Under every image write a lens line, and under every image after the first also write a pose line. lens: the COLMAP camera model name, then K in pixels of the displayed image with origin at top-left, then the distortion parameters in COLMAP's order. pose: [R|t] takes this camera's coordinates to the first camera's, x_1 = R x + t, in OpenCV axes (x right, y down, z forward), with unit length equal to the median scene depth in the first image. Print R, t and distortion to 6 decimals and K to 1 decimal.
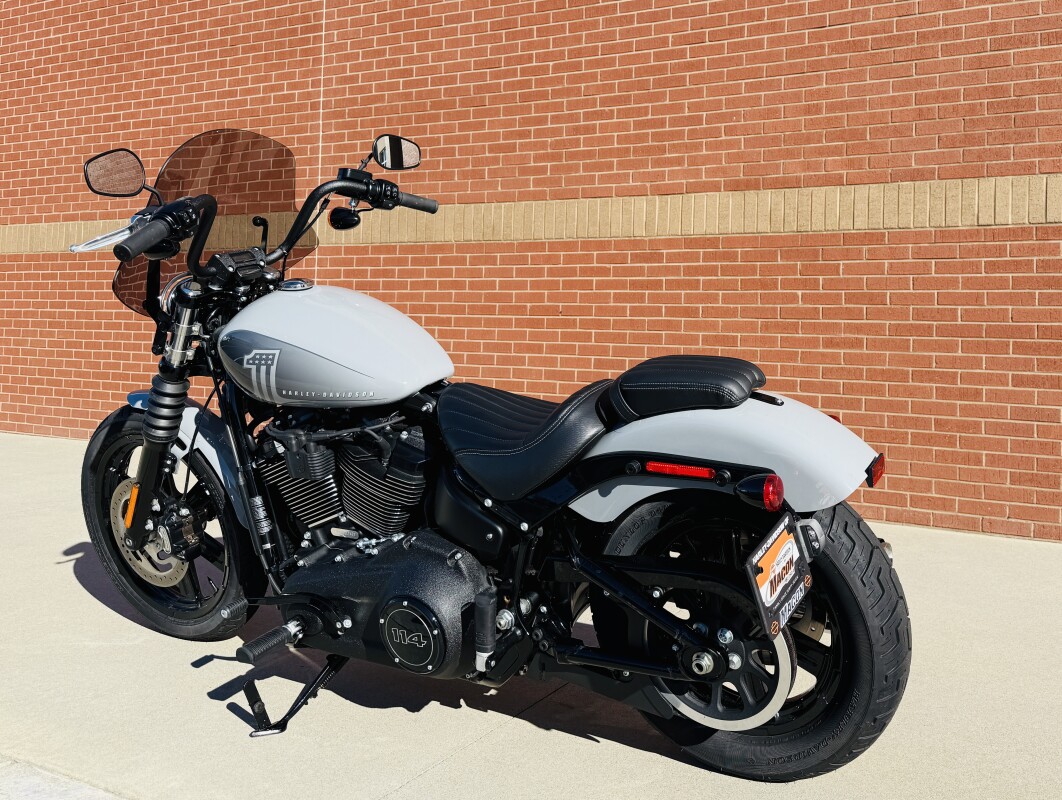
lens RADIAL K [[946.9, 0, 689.9], [0, 946.9, 304.0], [0, 0, 1]] dist [0.083383, -0.113600]
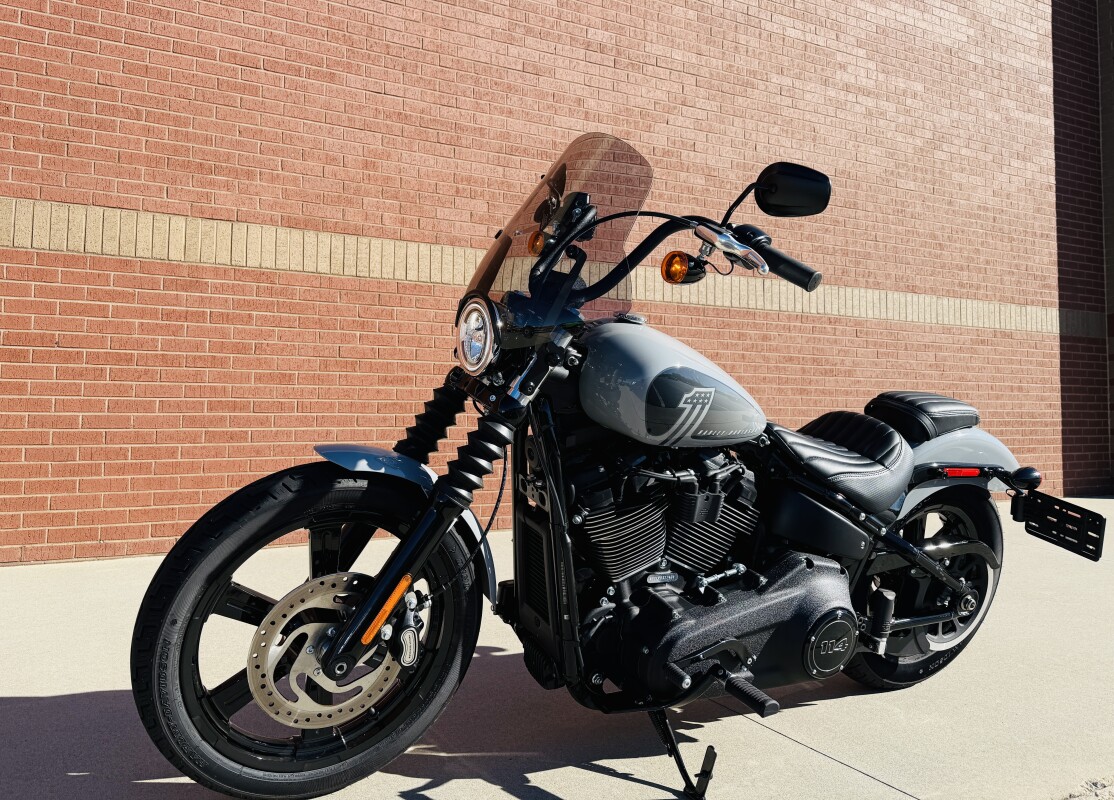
lens RADIAL K [[856.5, 0, 486.4], [0, 856.5, 334.2], [0, 0, 1]] dist [0.126176, -0.231003]
pose [[0.605515, 0.044259, 0.794603, -1.044400], [-0.034040, 0.998979, -0.029702, 0.022975], [-0.795106, -0.009063, 0.606403, 0.546701]]
